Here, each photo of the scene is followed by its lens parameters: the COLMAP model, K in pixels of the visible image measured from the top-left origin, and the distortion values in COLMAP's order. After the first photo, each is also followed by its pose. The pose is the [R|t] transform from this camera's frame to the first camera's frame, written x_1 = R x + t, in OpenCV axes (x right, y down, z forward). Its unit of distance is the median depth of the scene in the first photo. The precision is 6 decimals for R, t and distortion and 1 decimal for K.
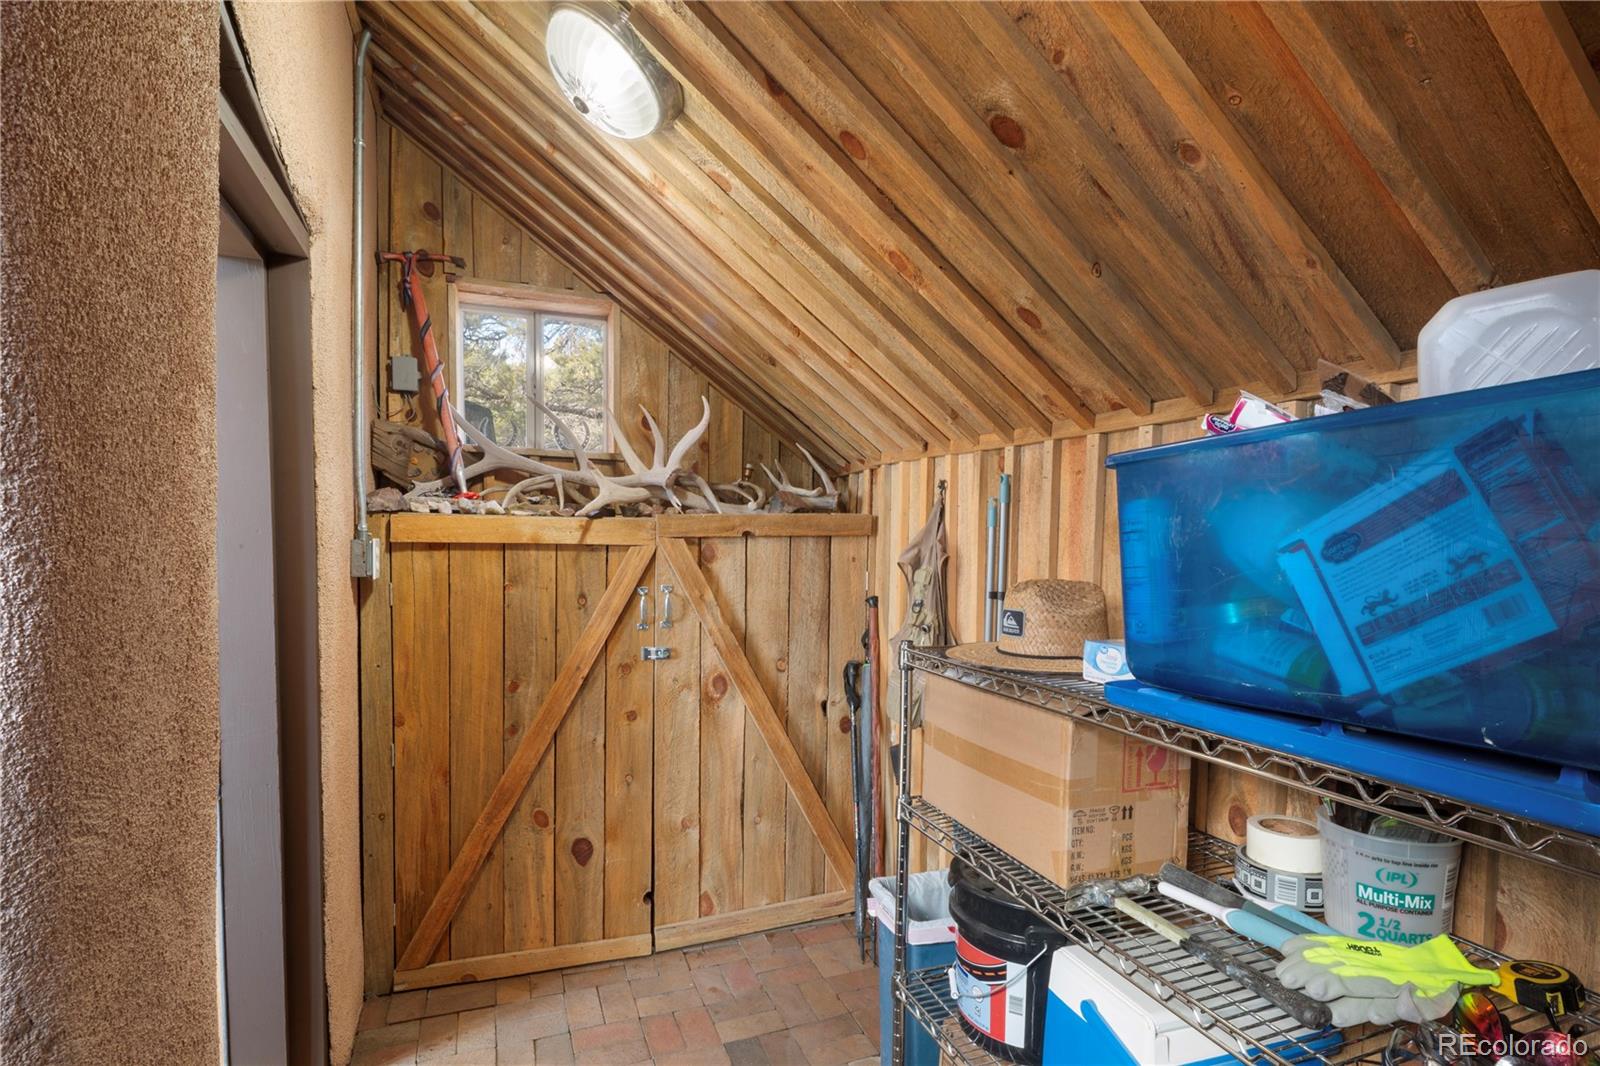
lens RADIAL K [[800.4, 0, 800.0], [0, 800.4, 533.0], [0, 0, 1]] dist [-0.000241, -0.000062]
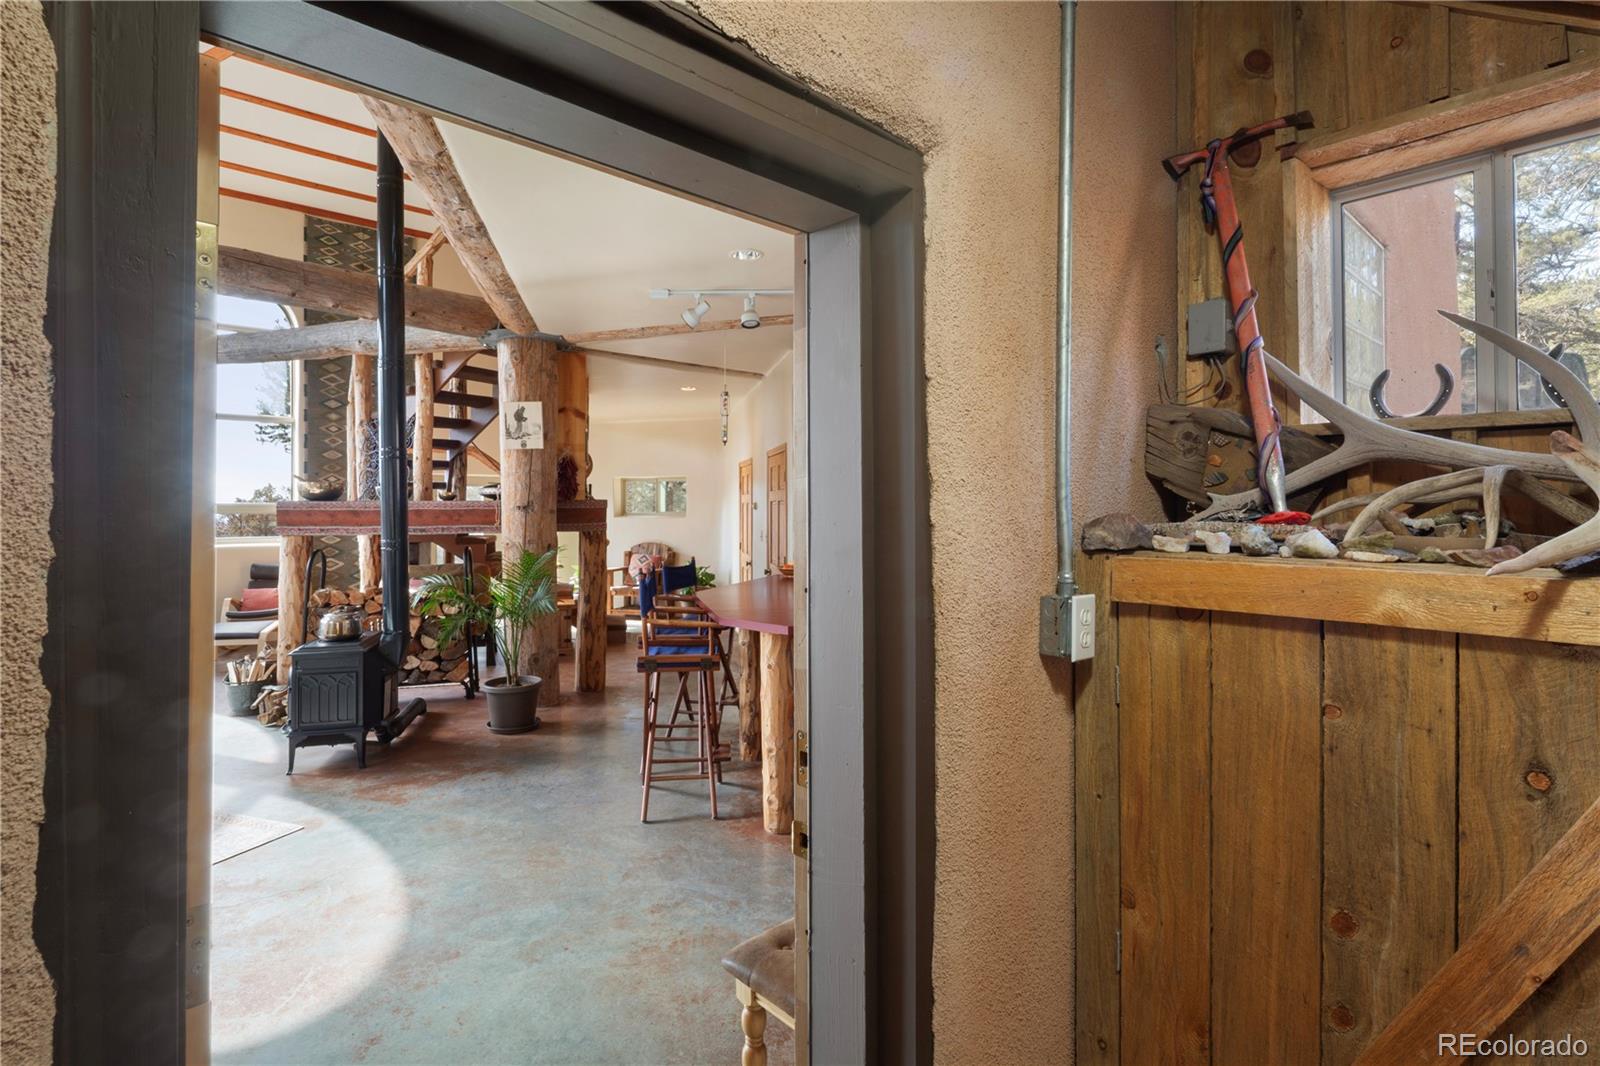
lens RADIAL K [[750.8, 0, 798.9], [0, 750.8, 503.8], [0, 0, 1]] dist [0.000280, -0.000864]
pose [[0.352514, -0.020379, -0.935585, -0.047298], [0.004739, 0.999789, -0.019991, -0.050123], [0.935795, 0.002614, 0.352536, 0.528325]]
